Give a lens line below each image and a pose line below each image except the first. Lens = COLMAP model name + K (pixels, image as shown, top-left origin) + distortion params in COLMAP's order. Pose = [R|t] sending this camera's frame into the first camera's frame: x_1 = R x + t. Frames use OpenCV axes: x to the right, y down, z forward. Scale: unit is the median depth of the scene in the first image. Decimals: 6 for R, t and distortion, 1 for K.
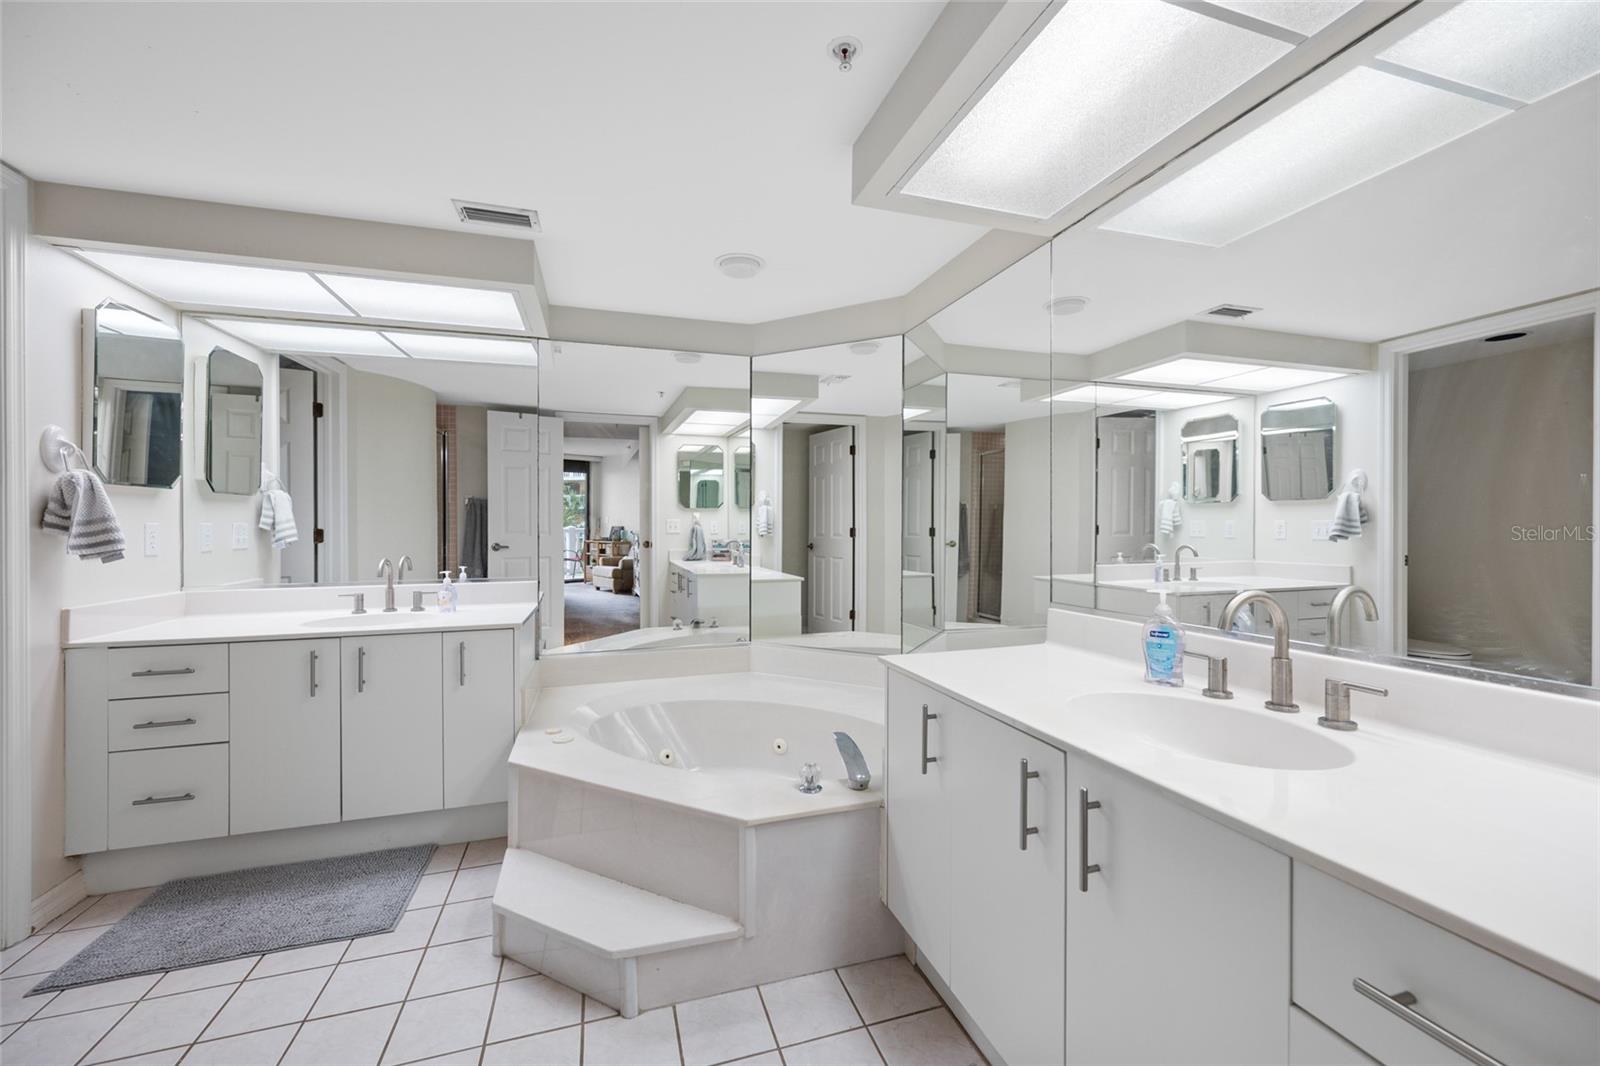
lens RADIAL K [[630.8, 0, 808.1], [0, 630.8, 534.6], [0, 0, 1]] dist [-0.000705, -0.000683]
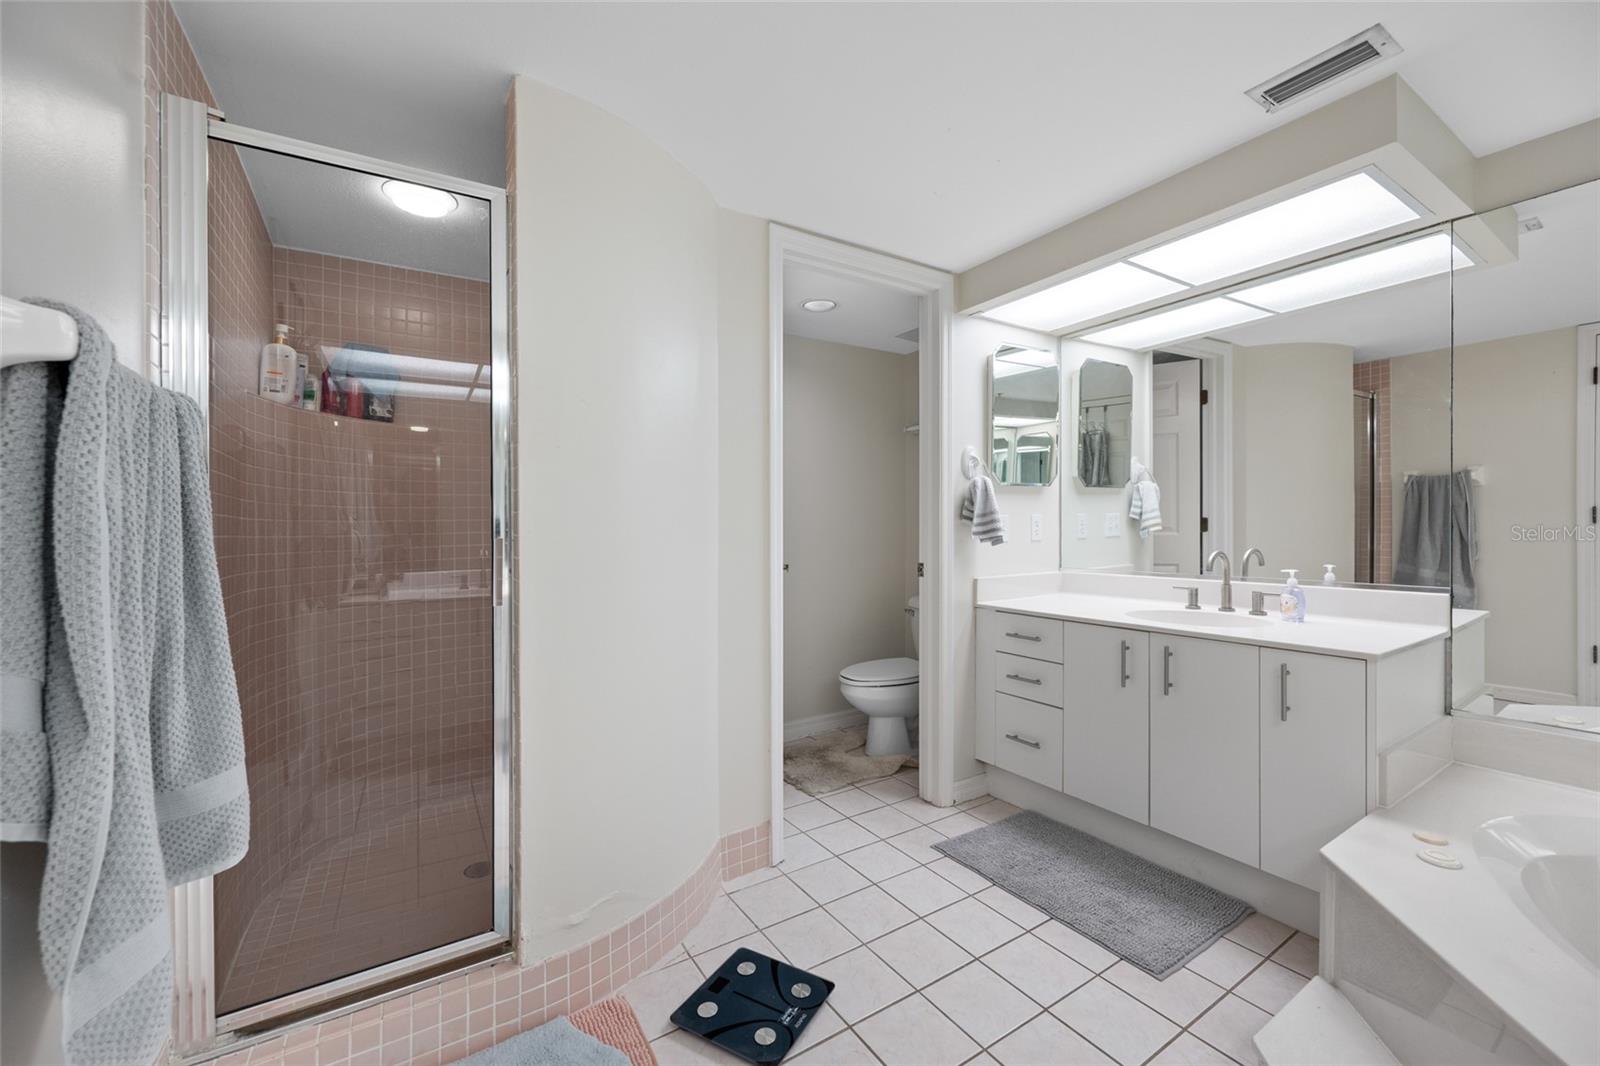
lens RADIAL K [[630.8, 0, 794.6], [0, 630.8, 526.5], [0, 0, 1]] dist [-0.000705, -0.000683]
pose [[0.243420, 0.002262, -0.969918, 0.049929], [0.002772, 0.999992, 0.003028, -0.000285], [0.969917, -0.003425, 0.243412, 0.253435]]
